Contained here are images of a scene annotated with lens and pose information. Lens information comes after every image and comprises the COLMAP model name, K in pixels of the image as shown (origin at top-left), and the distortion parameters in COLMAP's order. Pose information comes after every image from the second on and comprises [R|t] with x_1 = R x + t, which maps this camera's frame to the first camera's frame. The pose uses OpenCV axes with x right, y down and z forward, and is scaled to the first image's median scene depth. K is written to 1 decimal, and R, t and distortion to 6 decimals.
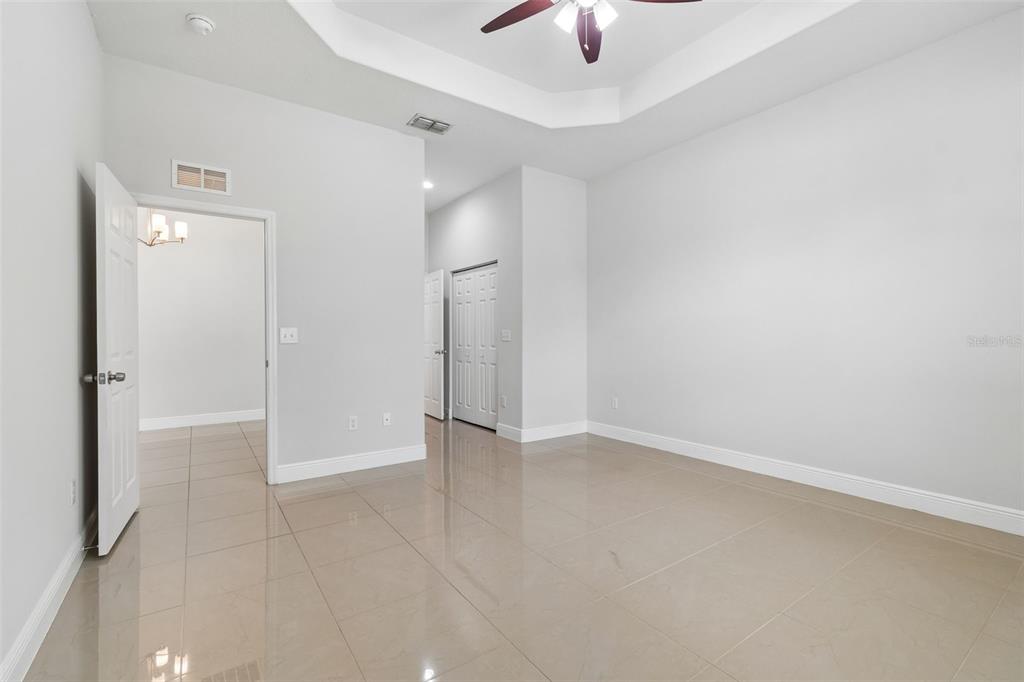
lens RADIAL K [[458.9, 0, 511.6], [0, 458.9, 341.9], [0, 0, 1]] dist [0.005391, 0.000855]
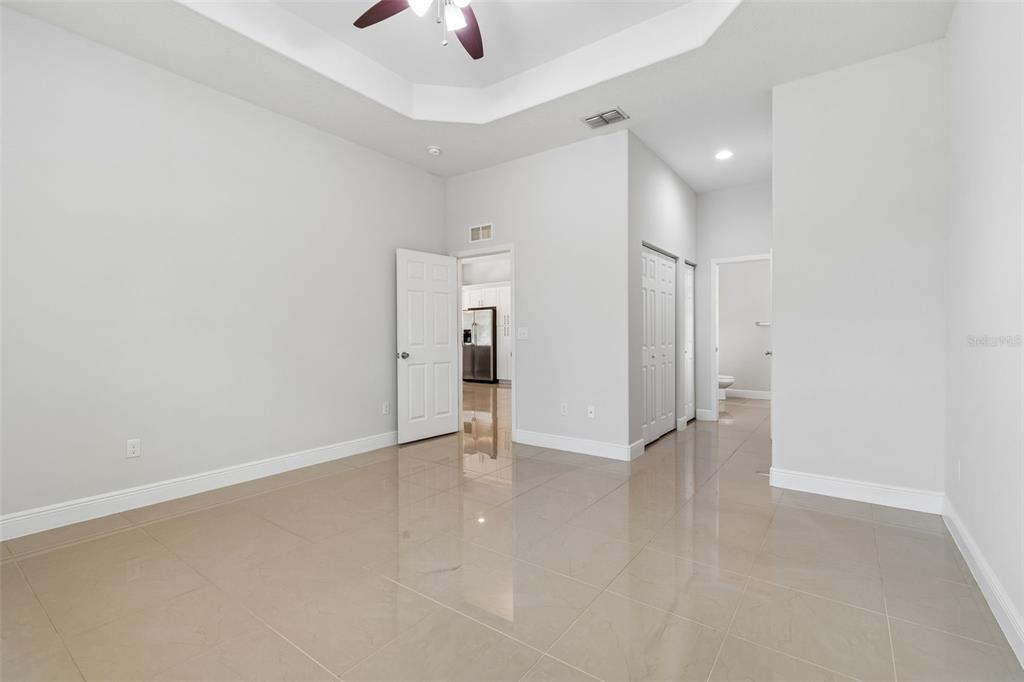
lens RADIAL K [[457.4, 0, 509.5], [0, 457.4, 337.3], [0, 0, 1]] dist [0.002299, 0.000150]
pose [[0.323521, -0.001375, -0.946220, 0.752227], [-0.004035, 0.999988, -0.002832, 0.000859], [0.946213, 0.004734, 0.323511, 0.538470]]
